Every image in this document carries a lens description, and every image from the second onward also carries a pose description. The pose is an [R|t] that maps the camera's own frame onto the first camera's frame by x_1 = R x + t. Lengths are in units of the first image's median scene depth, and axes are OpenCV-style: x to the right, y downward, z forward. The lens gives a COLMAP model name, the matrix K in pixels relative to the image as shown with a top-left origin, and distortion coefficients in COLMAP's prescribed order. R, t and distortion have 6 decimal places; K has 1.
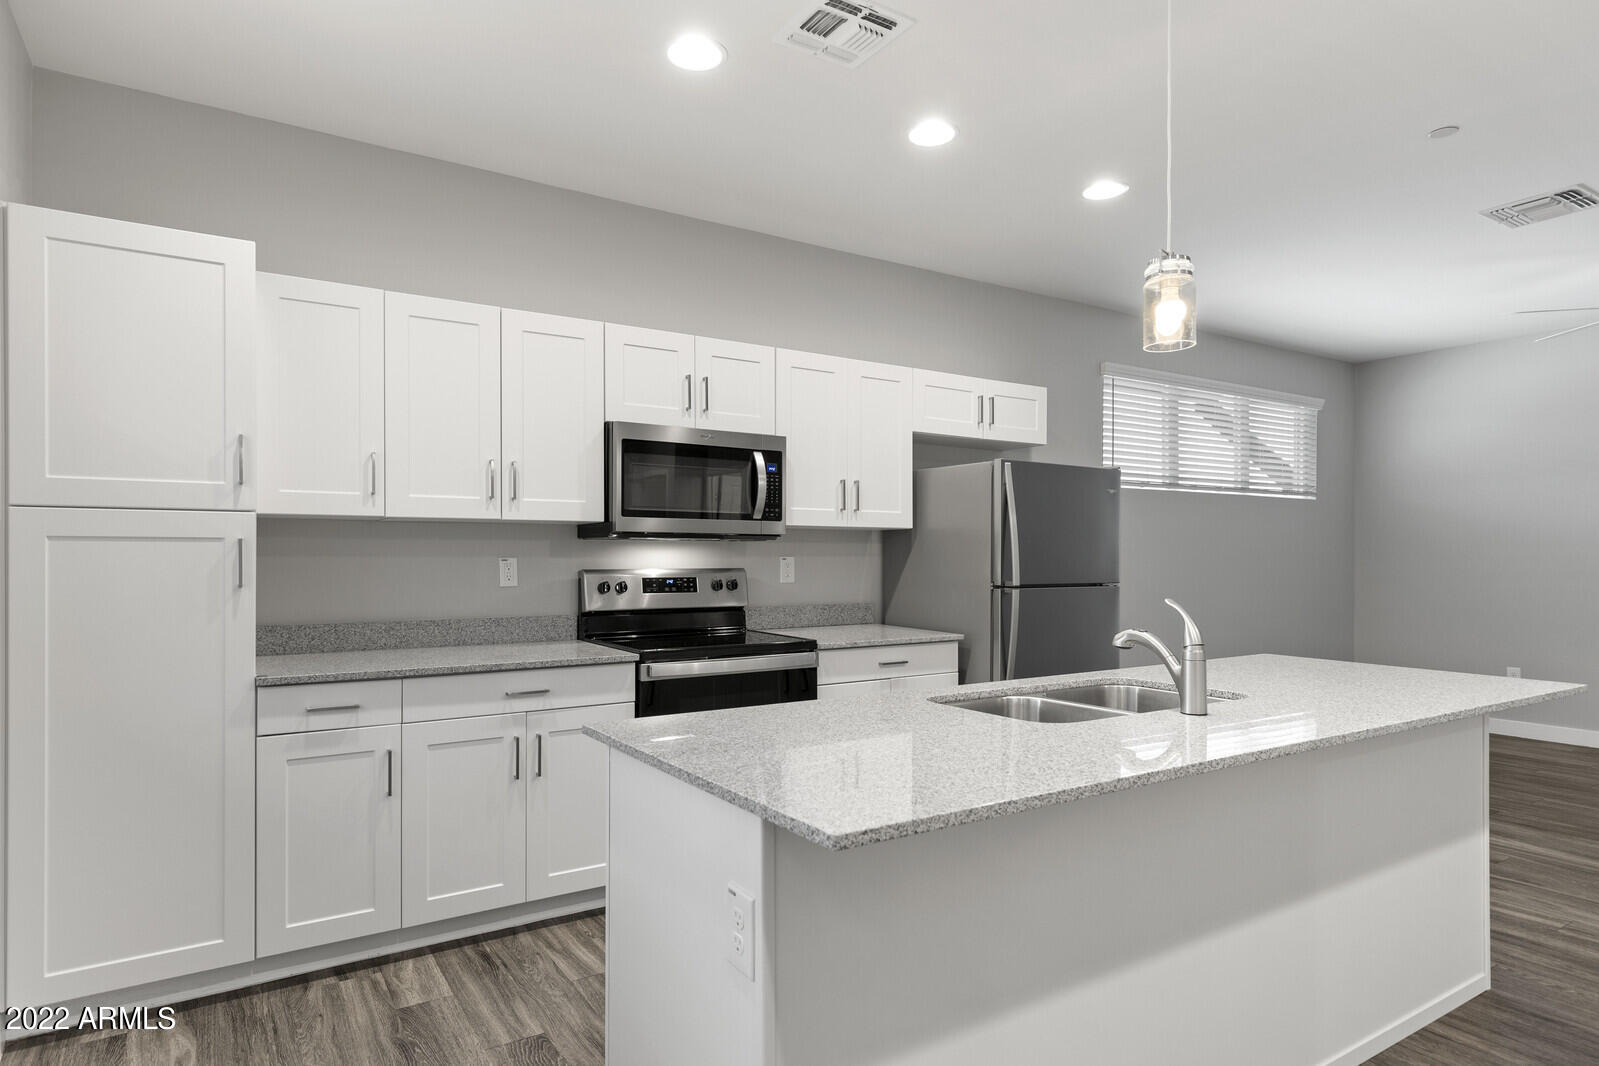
lens RADIAL K [[914.4, 0, 802.8], [0, 914.4, 539.7], [0, 0, 1]] dist [0.009629, -0.005127]
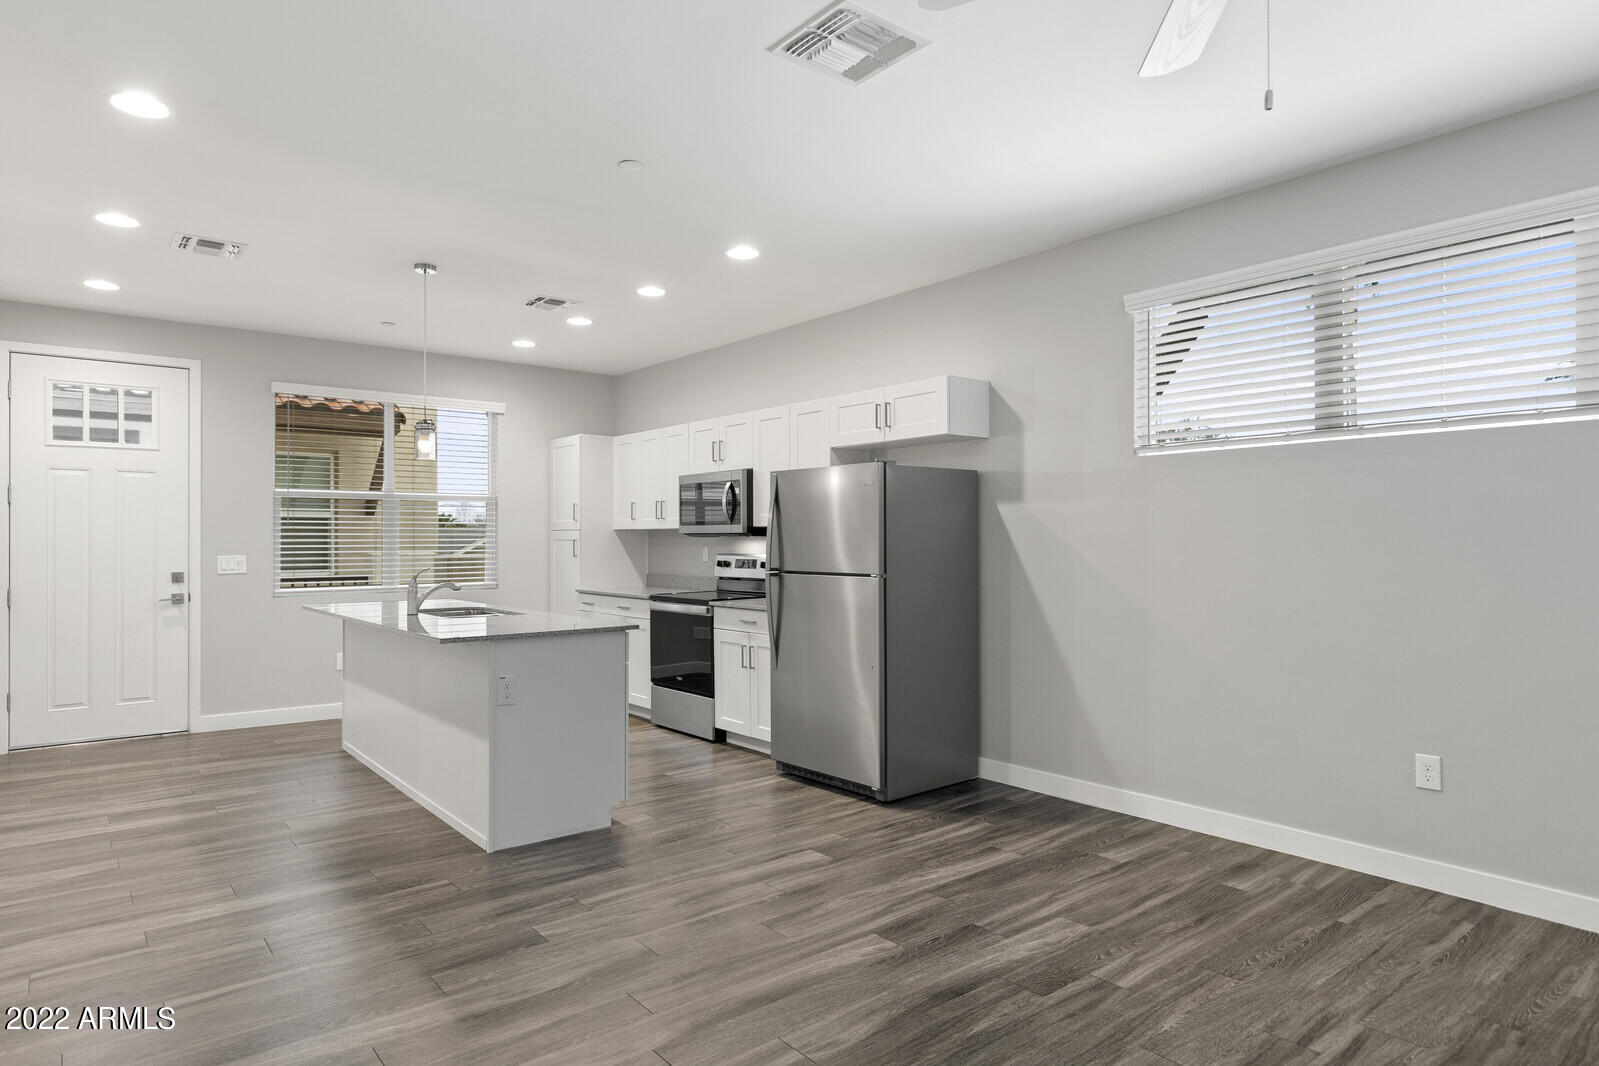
lens RADIAL K [[921.1, 0, 792.0], [0, 921.1, 538.2], [0, 0, 1]] dist [0.005709, 0.000936]
pose [[0.098827, -0.015213, -0.994988, 1.711111], [0.005447, 0.999876, -0.014747, 0.030314], [0.995090, -0.003962, 0.098898, 1.034129]]
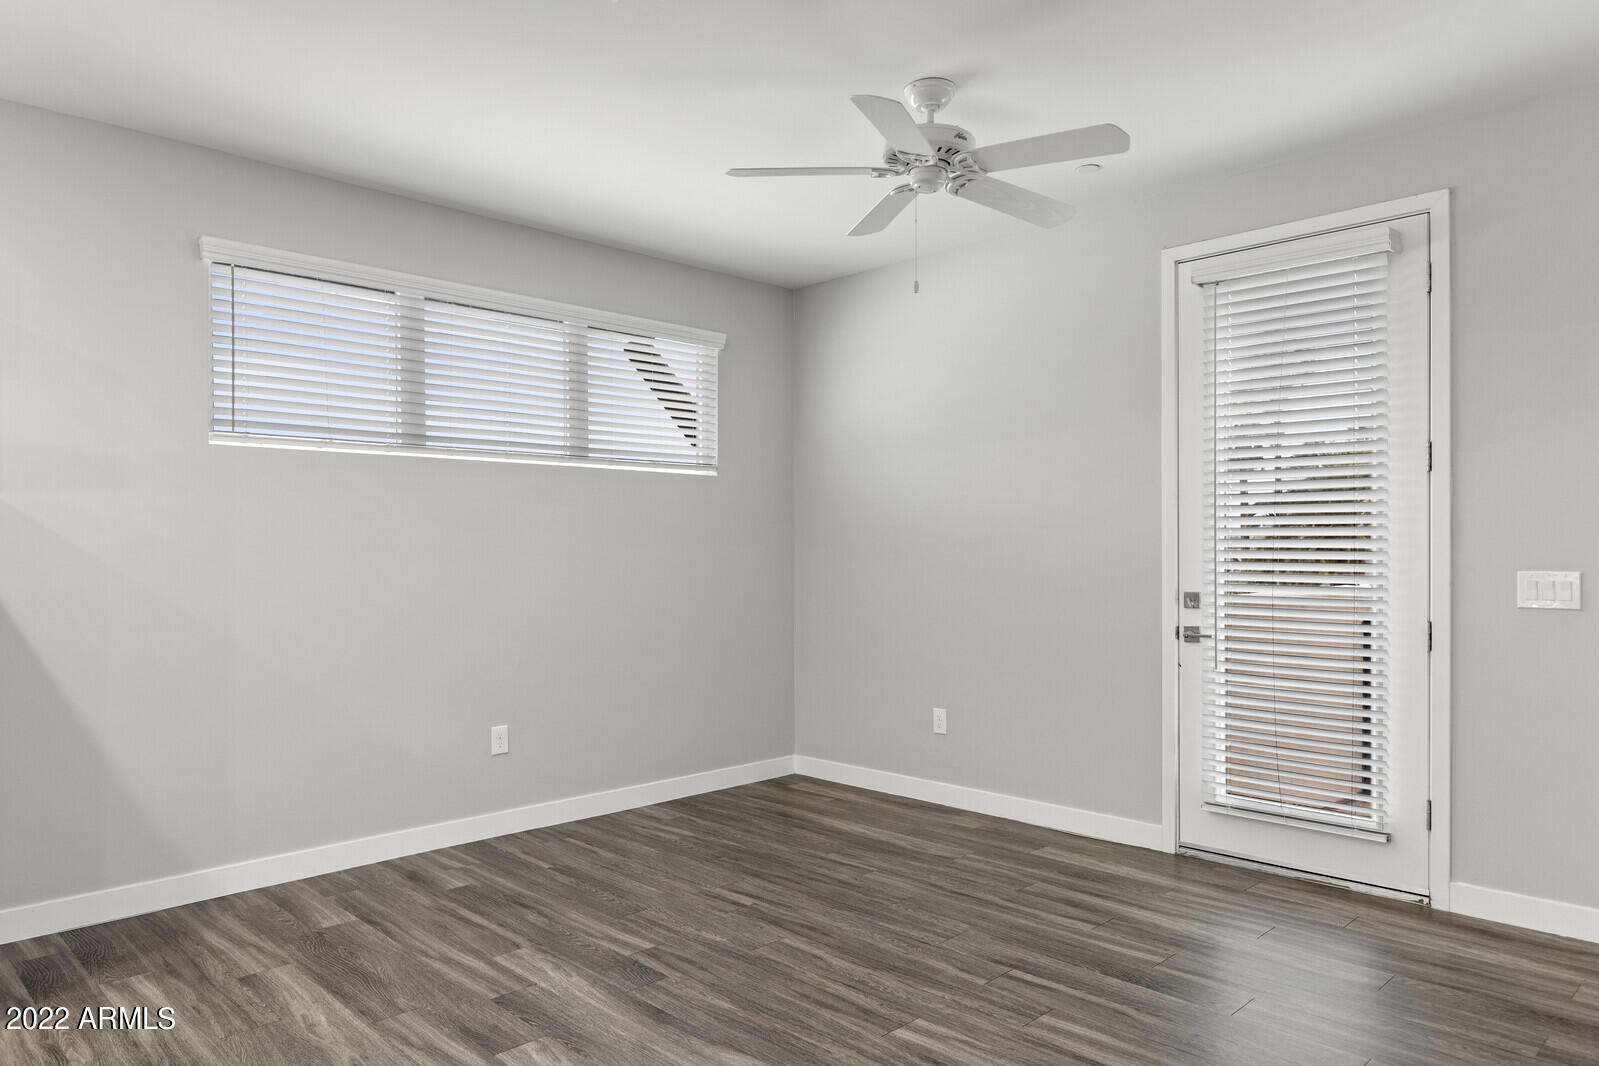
lens RADIAL K [[1051.3, 0, 792.8], [0, 1051.3, 539.1], [0, 0, 1]] dist [0.005414, 0.003748]
pose [[0.980658, -0.012417, 0.195336, 0.881617], [0.014215, 0.999868, -0.007807, 0.024109], [-0.195213, 0.010432, 0.980705, 0.371135]]
